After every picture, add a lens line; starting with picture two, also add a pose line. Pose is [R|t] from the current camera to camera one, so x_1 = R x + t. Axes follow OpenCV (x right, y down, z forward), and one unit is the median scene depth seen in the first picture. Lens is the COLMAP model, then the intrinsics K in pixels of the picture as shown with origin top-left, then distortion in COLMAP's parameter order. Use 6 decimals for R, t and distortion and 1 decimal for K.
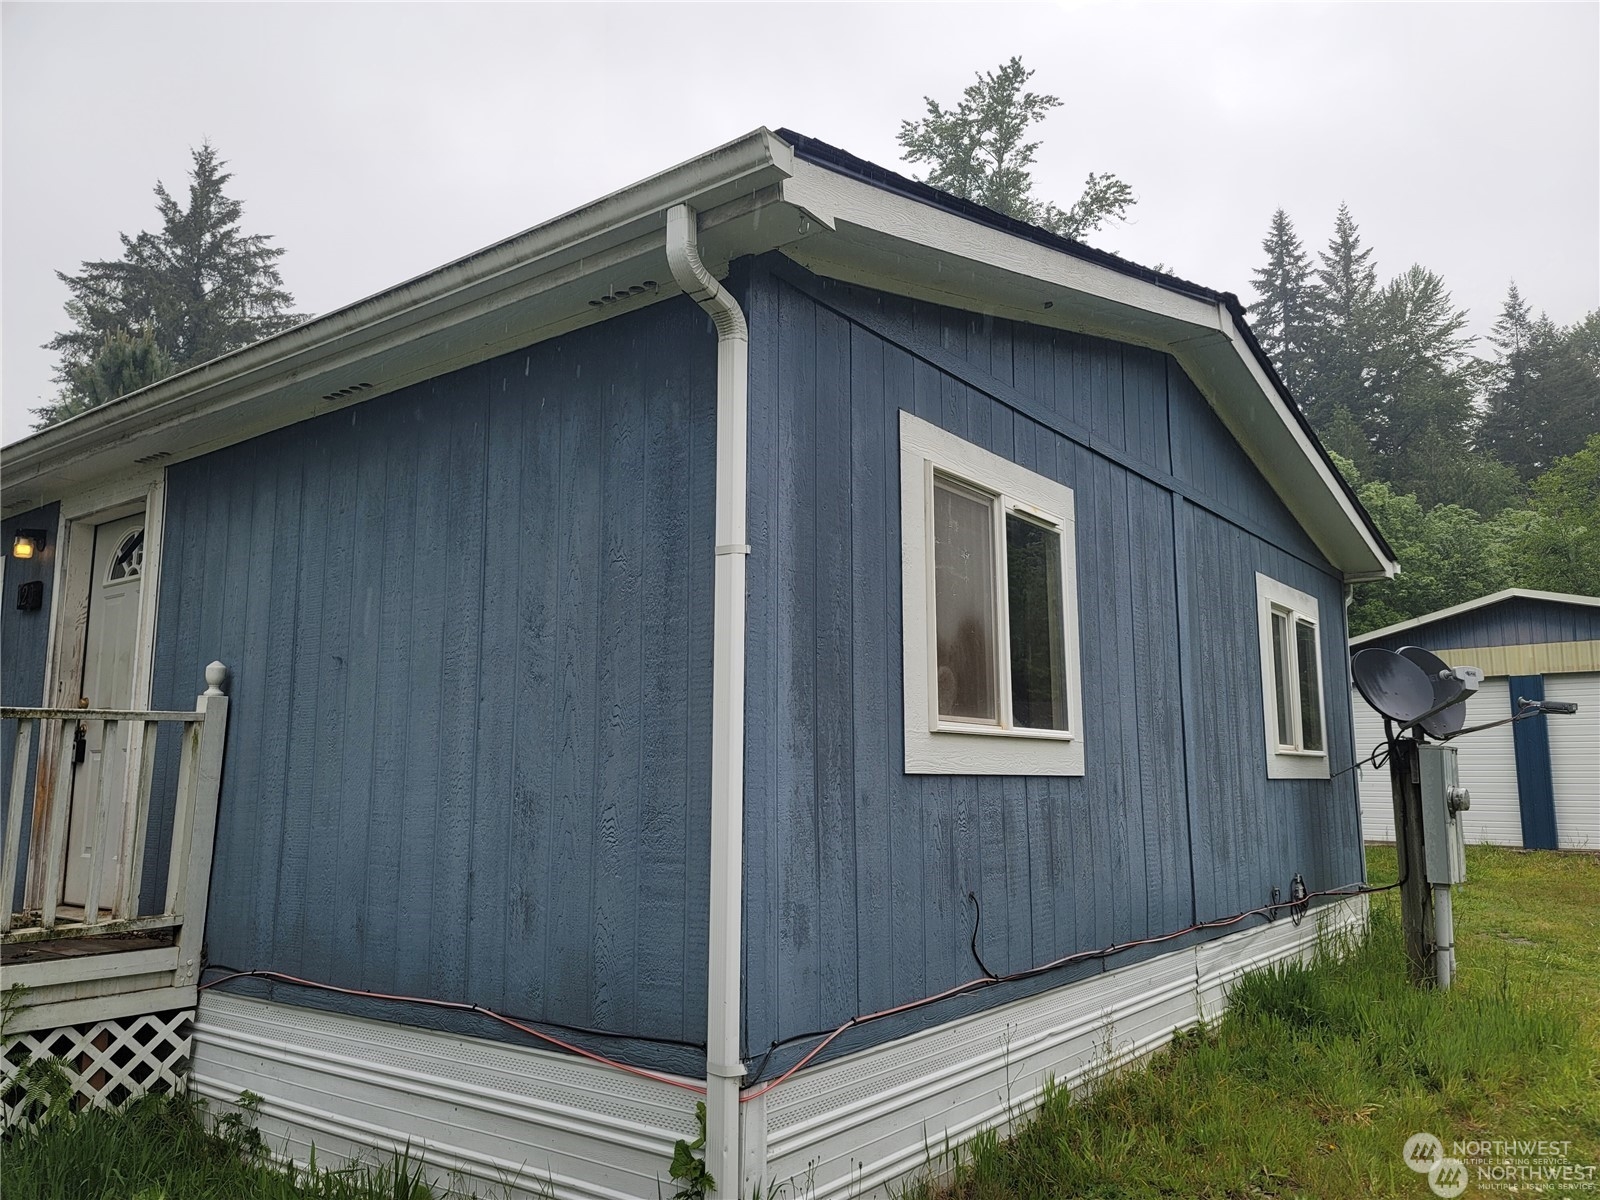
lens RADIAL K [[1160.2, 0, 810.3], [0, 1160.2, 616.6], [0, 0, 1]] dist [0.094140, -0.075078]
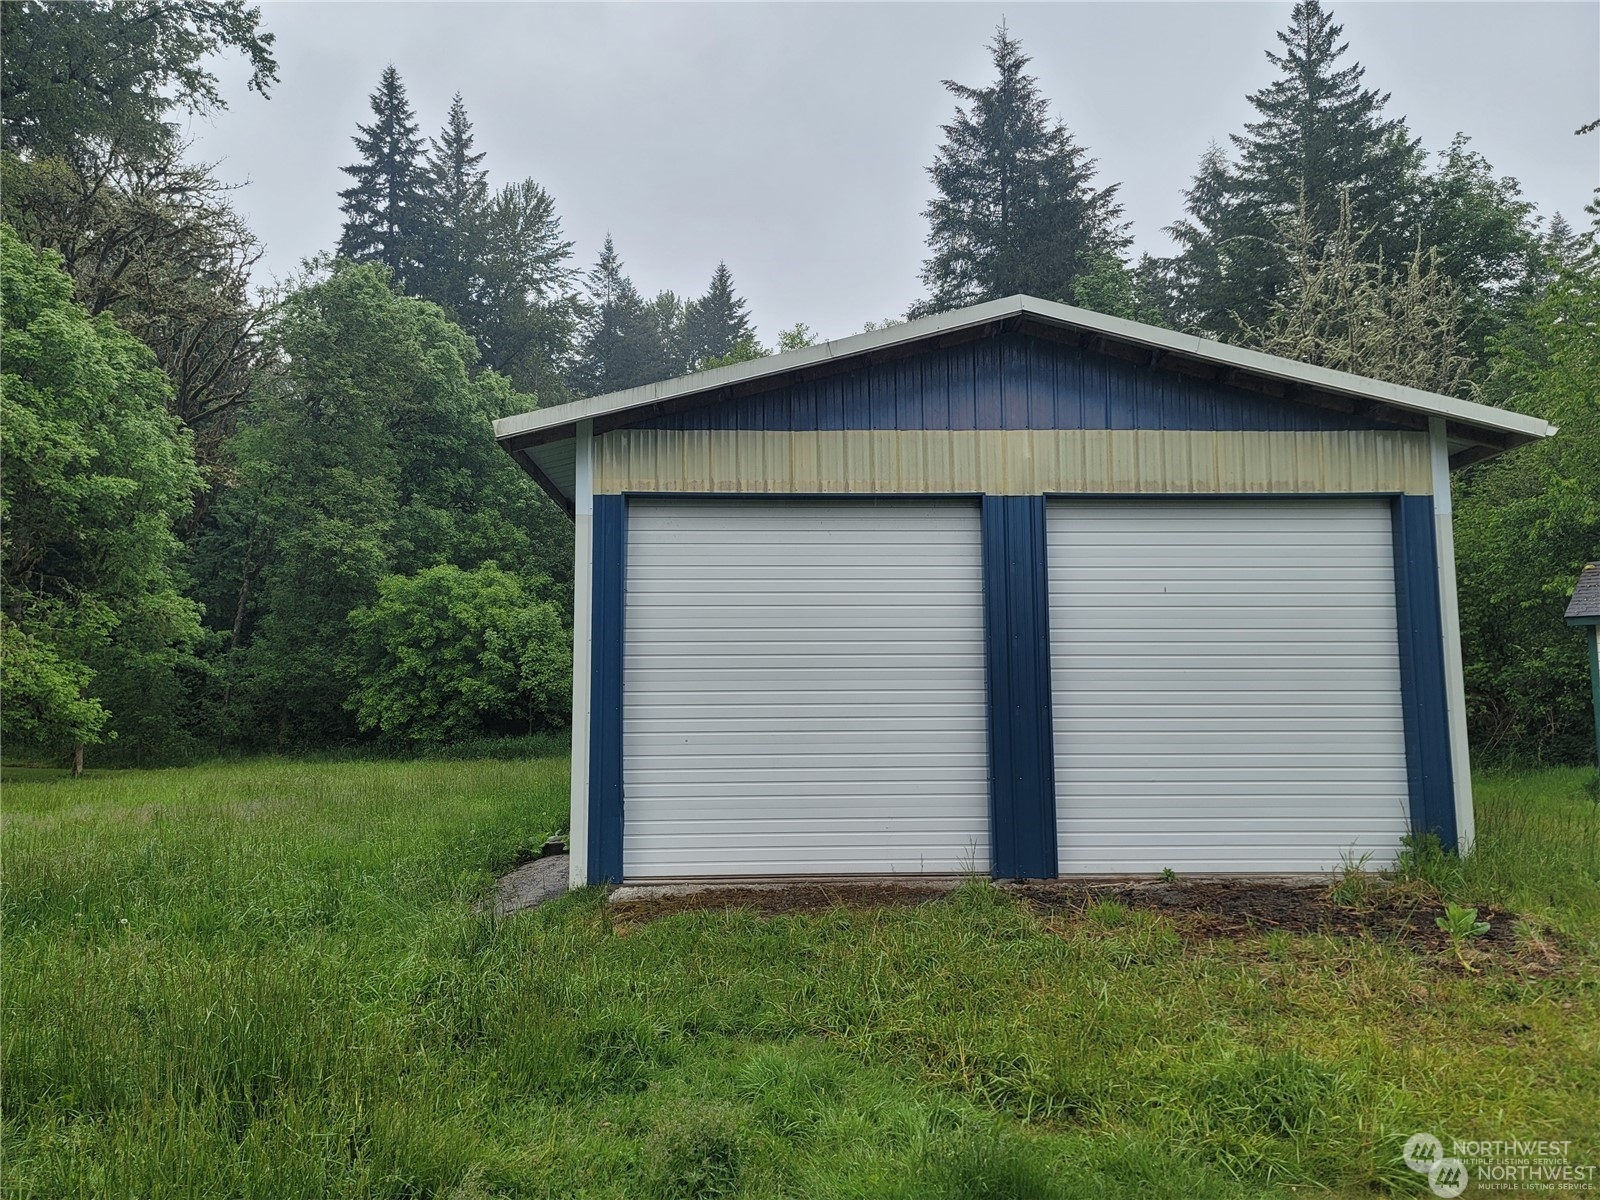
lens RADIAL K [[1160.2, 0, 806.2], [0, 1160.2, 601.3], [0, 0, 1]] dist [0.094140, -0.075078]
pose [[0.724568, 0.064857, 0.686144, 0.052706], [-0.085994, 0.996290, -0.003363, 0.021009], [-0.683817, -0.056568, 0.727458, 0.157798]]
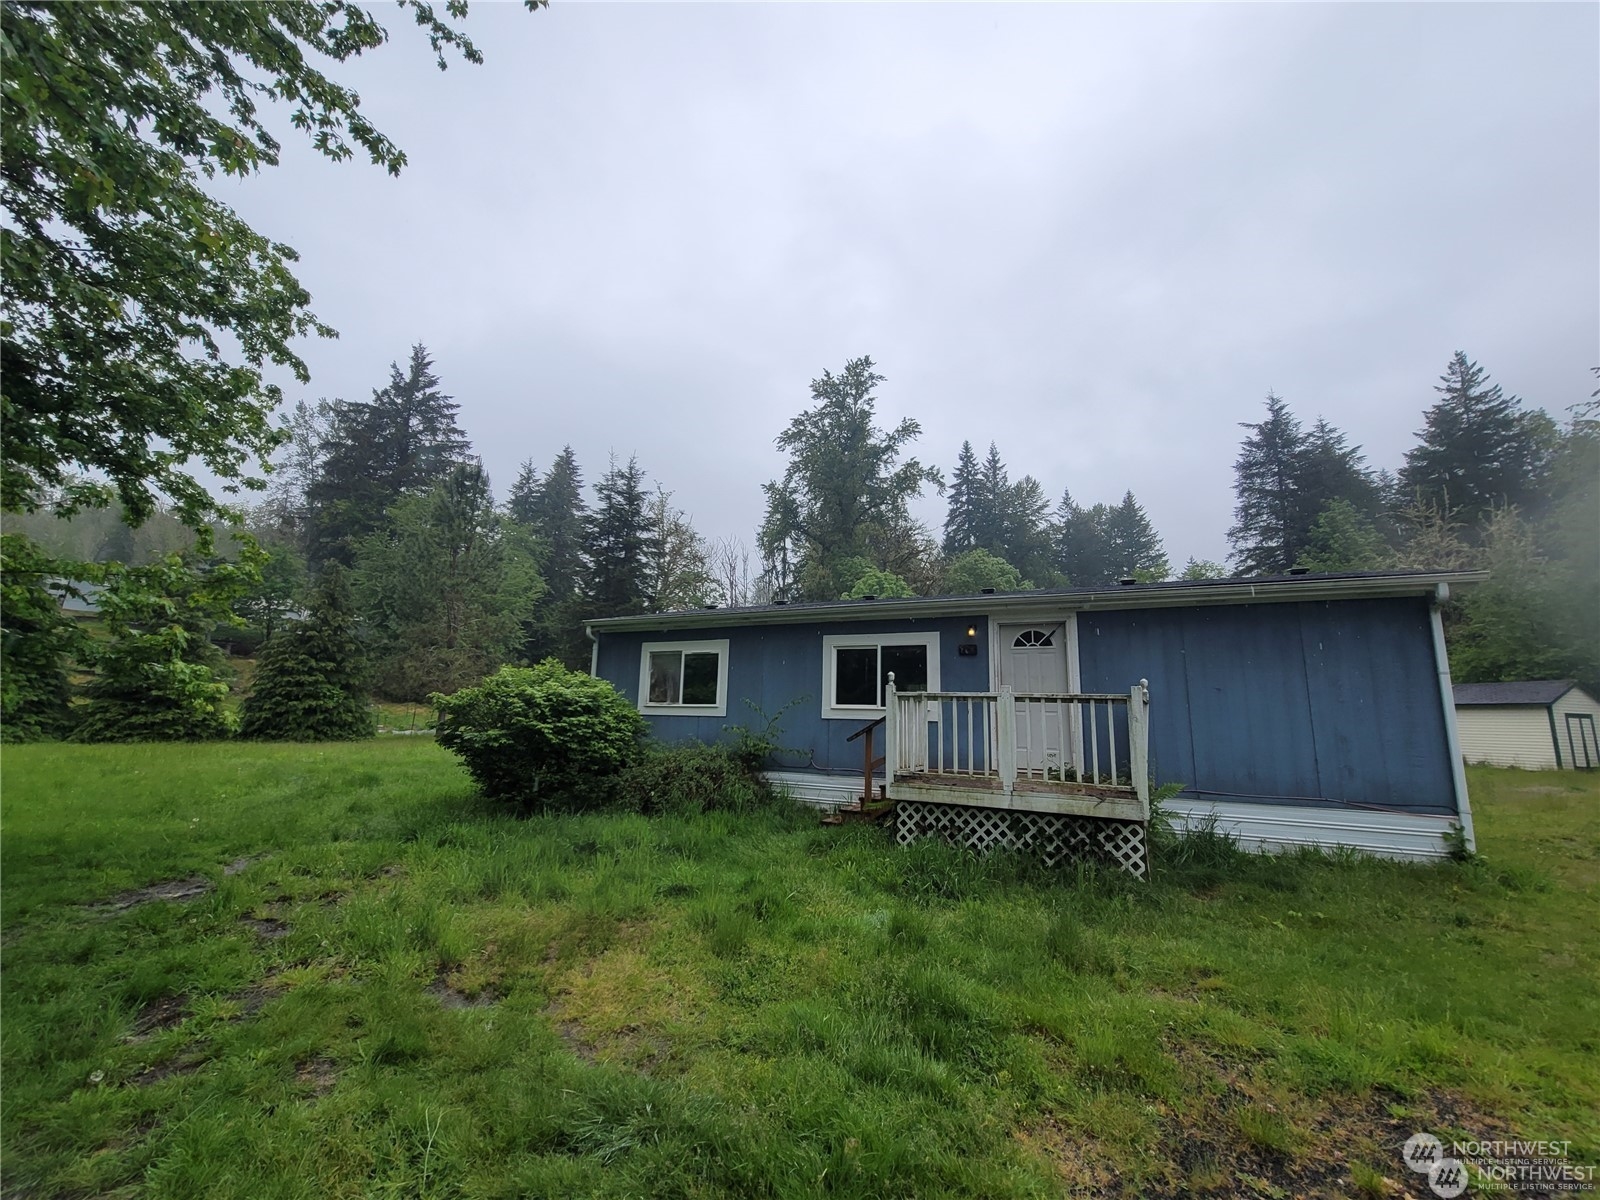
lens RADIAL K [[647.8, 0, 796.2], [0, 647.8, 596.2], [0, 0, 1]] dist [-0.000109, -0.001653]
pose [[0.980438, 0.066655, 0.185200, -0.081450], [-0.057640, 0.996895, -0.053651, -0.002311], [-0.188201, 0.041927, 0.981235, -0.021099]]
